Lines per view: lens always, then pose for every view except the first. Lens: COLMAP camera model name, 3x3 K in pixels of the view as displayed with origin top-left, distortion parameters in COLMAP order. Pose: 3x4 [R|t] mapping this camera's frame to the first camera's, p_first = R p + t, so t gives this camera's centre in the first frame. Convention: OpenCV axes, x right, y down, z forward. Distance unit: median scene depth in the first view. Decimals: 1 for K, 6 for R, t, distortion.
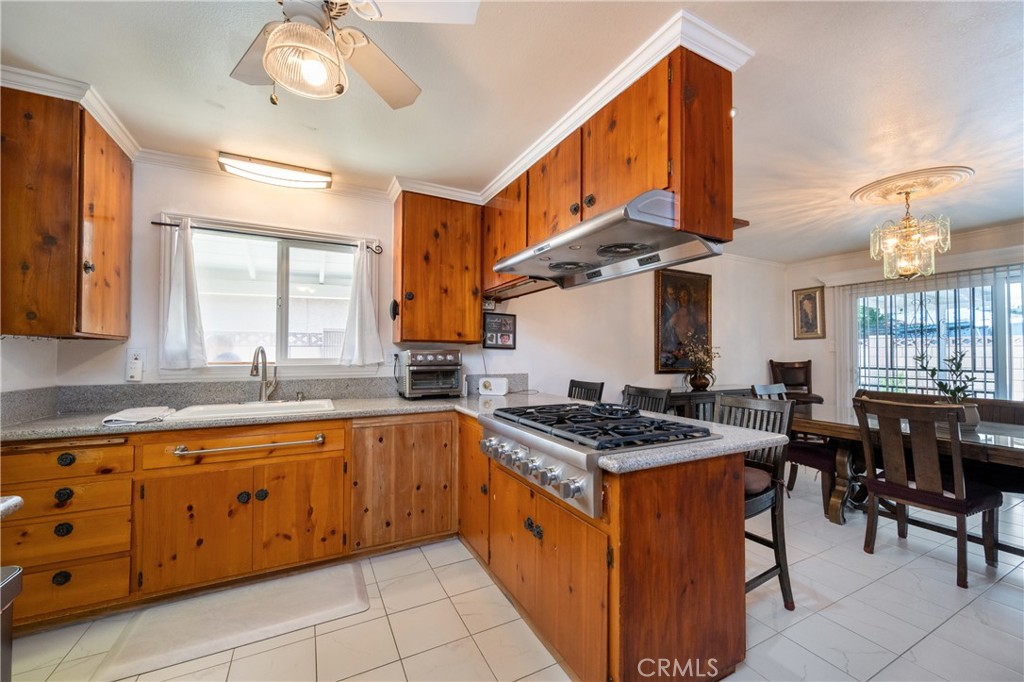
lens RADIAL K [[399.5, 0, 512.0], [0, 399.5, 341.0], [0, 0, 1]] dist [-0.001520, -0.000097]
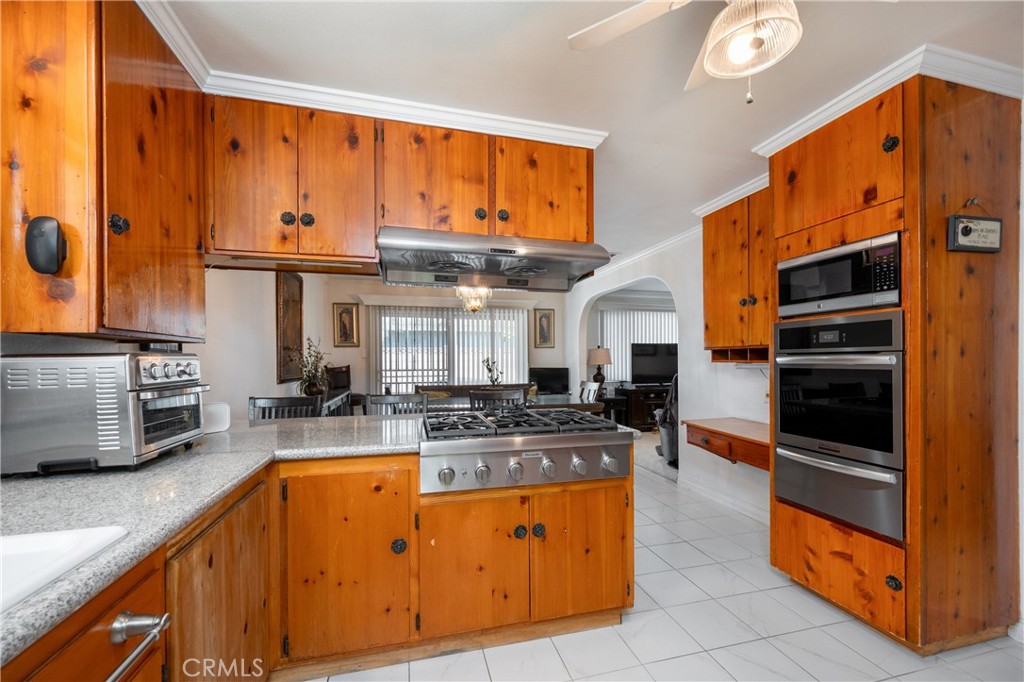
lens RADIAL K [[409.4, 0, 513.6], [0, 409.4, 359.6], [0, 0, 1]] dist [-0.000424, -0.000024]
pose [[0.214707, -0.003903, 0.976671, -0.672099], [-0.027427, 0.999574, 0.010024, 0.014182], [-0.976293, -0.028939, 0.214508, 0.571291]]
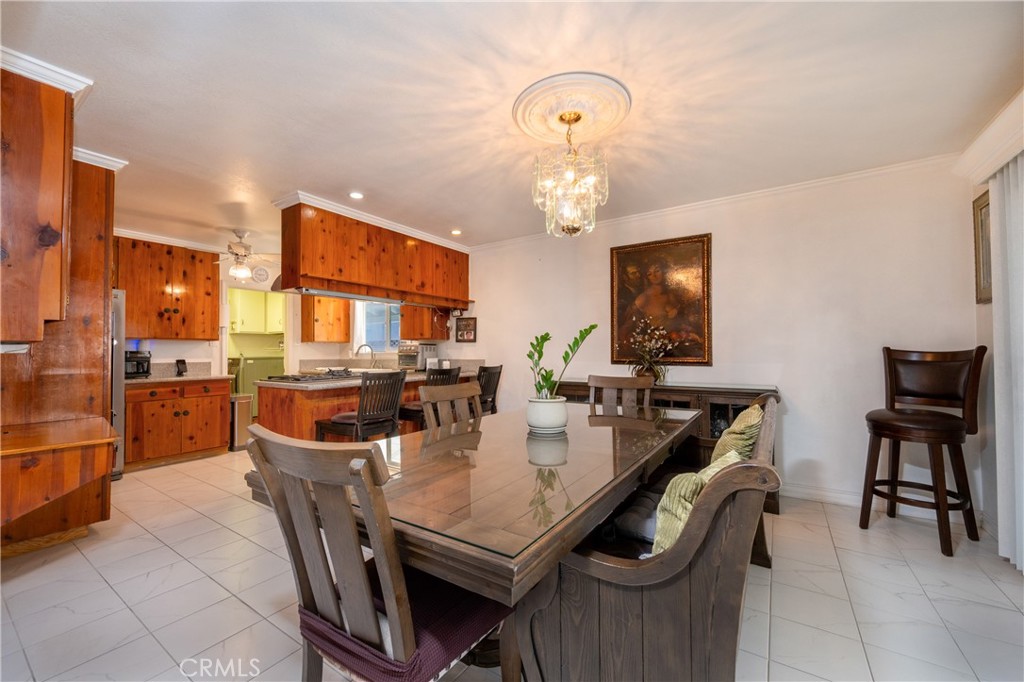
lens RADIAL K [[399.5, 0, 512.0], [0, 399.5, 341.0], [0, 0, 1]] dist [-0.001520, -0.000097]
pose [[0.484647, -0.029938, -0.874198, 1.894660], [0.036387, 0.999239, -0.014048, 0.060313], [0.873953, -0.025002, 0.485367, 0.634117]]
